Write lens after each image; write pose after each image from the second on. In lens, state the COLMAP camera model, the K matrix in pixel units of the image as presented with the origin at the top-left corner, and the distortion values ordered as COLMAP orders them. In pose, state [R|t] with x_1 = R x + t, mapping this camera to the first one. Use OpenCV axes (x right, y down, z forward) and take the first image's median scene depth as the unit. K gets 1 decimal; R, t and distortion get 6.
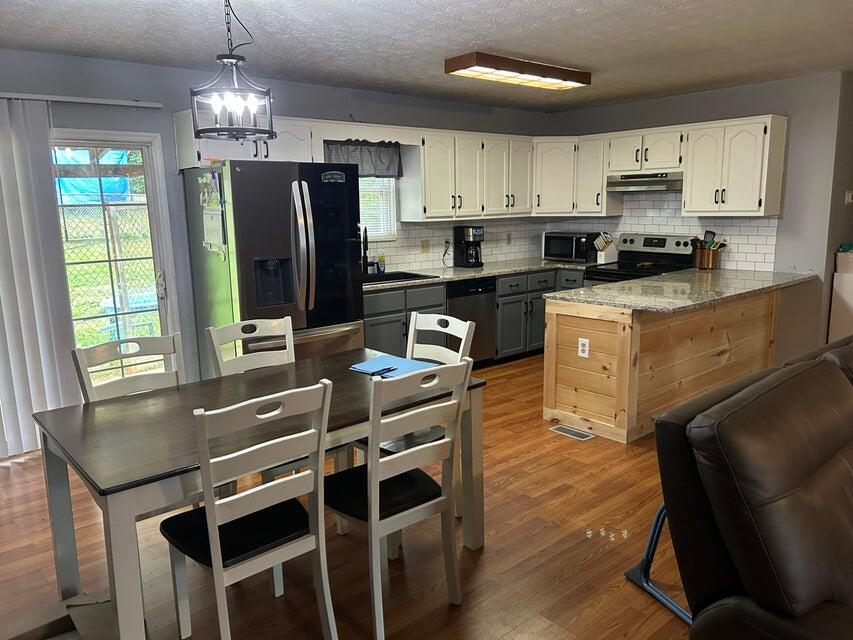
lens RADIAL K [[642.7, 0, 424.4], [0, 642.7, 320.1], [0, 0, 1]] dist [0.033095, -0.037935]
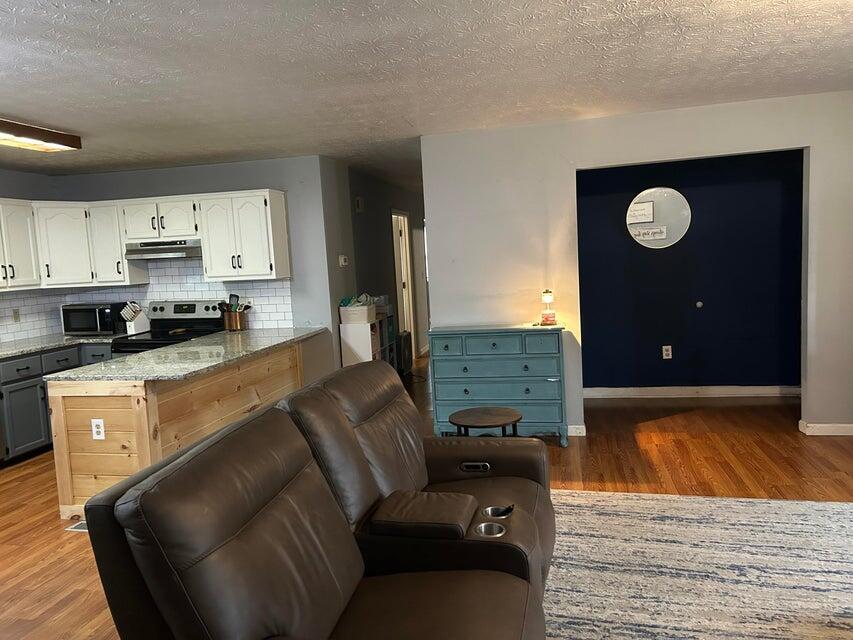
lens RADIAL K [[642.7, 0, 427.2], [0, 642.7, 321.1], [0, 0, 1]] dist [0.033095, -0.037935]
pose [[0.792523, -0.080947, 0.604446, 0.057424], [0.139744, 0.988884, -0.050796, 0.002485], [-0.593615, 0.124725, 0.795025, -0.016777]]
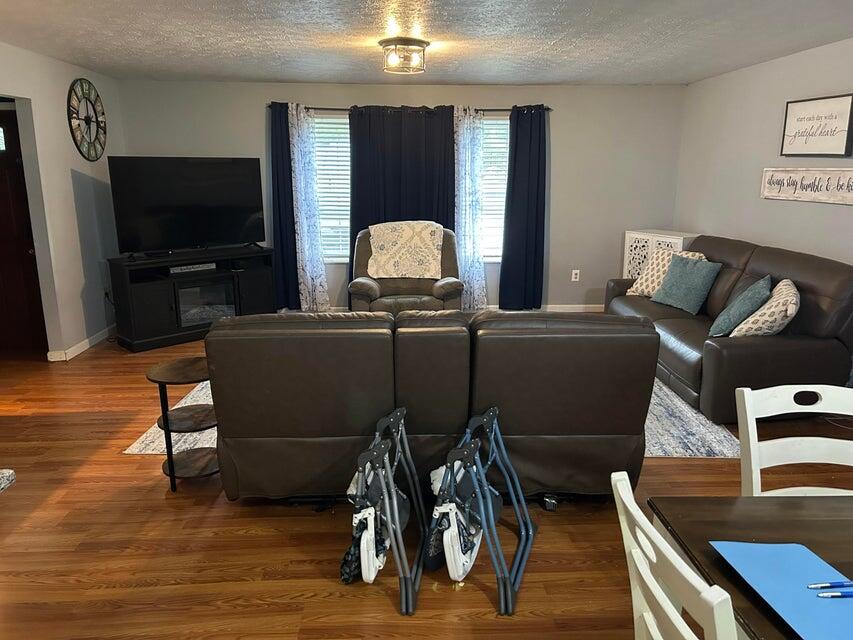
lens RADIAL K [[642.7, 0, 426.8], [0, 642.7, 318.7], [0, 0, 1]] dist [0.033095, -0.037935]
pose [[-0.798202, -0.111711, 0.591941, -0.035681], [0.121454, 0.932630, 0.339780, -0.140446], [-0.590019, 0.343107, -0.730860, 0.729311]]
